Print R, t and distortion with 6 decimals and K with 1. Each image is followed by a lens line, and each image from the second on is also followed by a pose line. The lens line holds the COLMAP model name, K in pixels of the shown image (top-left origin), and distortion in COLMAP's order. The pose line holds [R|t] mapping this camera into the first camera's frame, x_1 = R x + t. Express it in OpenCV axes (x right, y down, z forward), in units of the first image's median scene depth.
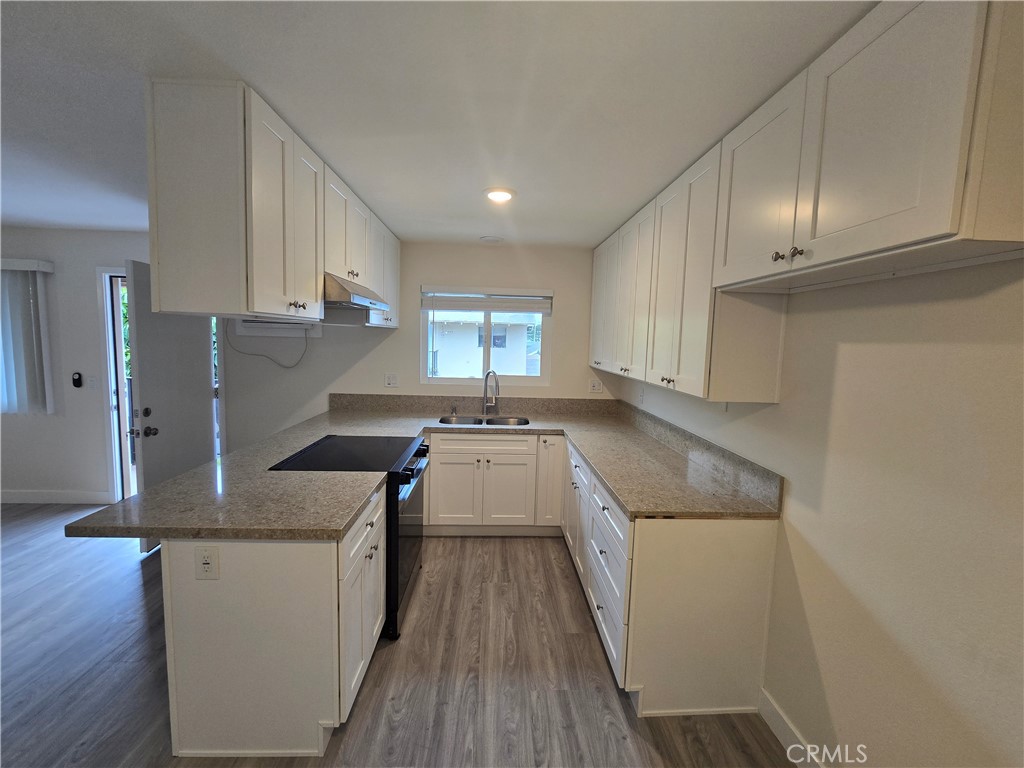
lens RADIAL K [[417.7, 0, 513.8], [0, 417.7, 377.0], [0, 0, 1]] dist [-0.002924, -0.000970]
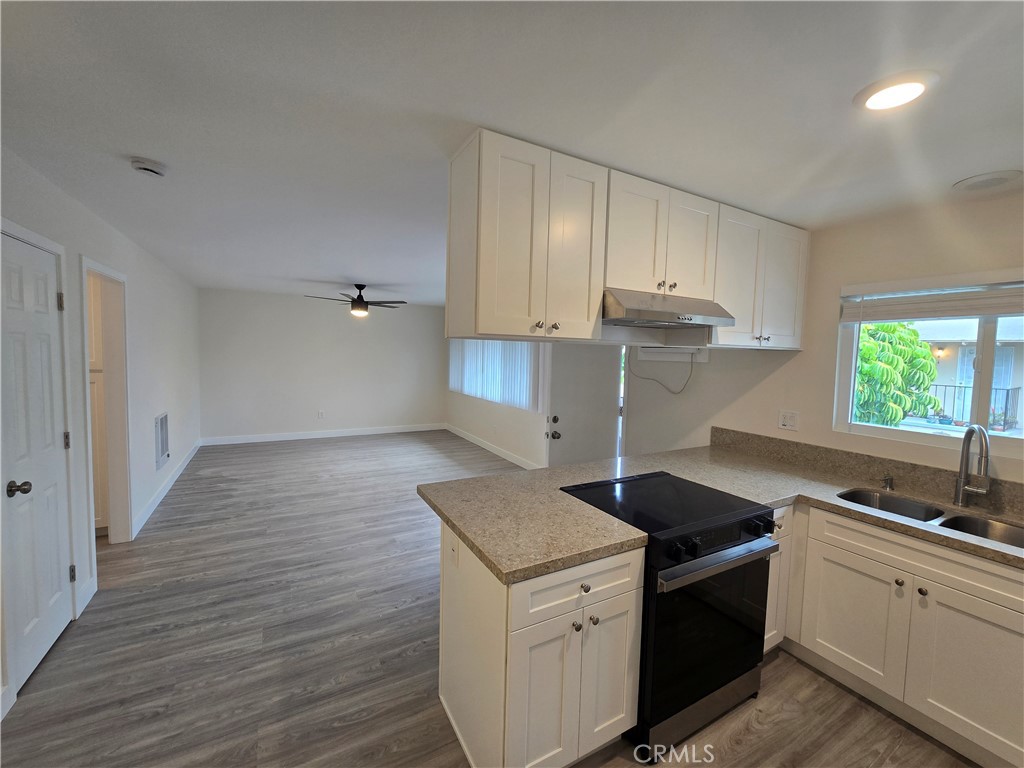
lens RADIAL K [[417.7, 0, 511.5], [0, 417.7, 376.5], [0, 0, 1]] dist [-0.002924, -0.000970]
pose [[0.448001, 0.035030, -0.893346, 0.194407], [-0.094352, 0.995504, -0.008281, -0.023433], [0.889040, 0.087999, 0.449293, 0.303206]]
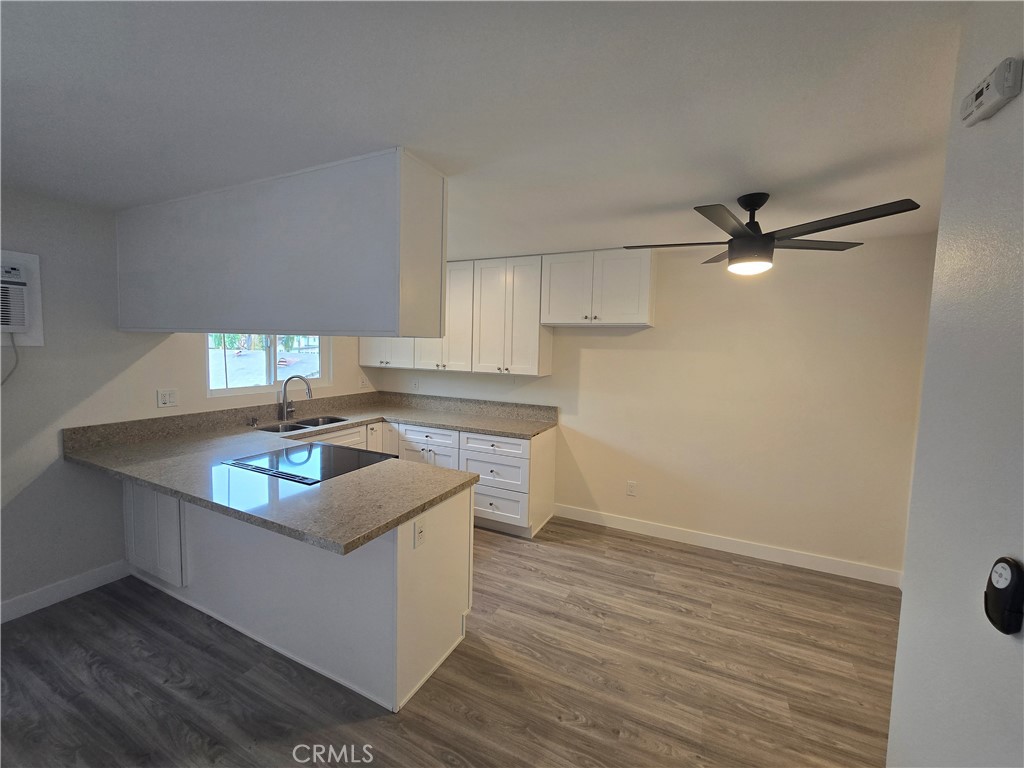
lens RADIAL K [[417.7, 0, 512.8], [0, 417.7, 377.8], [0, 0, 1]] dist [-0.002924, -0.000970]
pose [[0.479759, -0.085916, 0.873184, -0.890311], [0.069252, 0.995797, 0.059930, -0.043866], [-0.874663, 0.031718, 0.483693, 0.060087]]
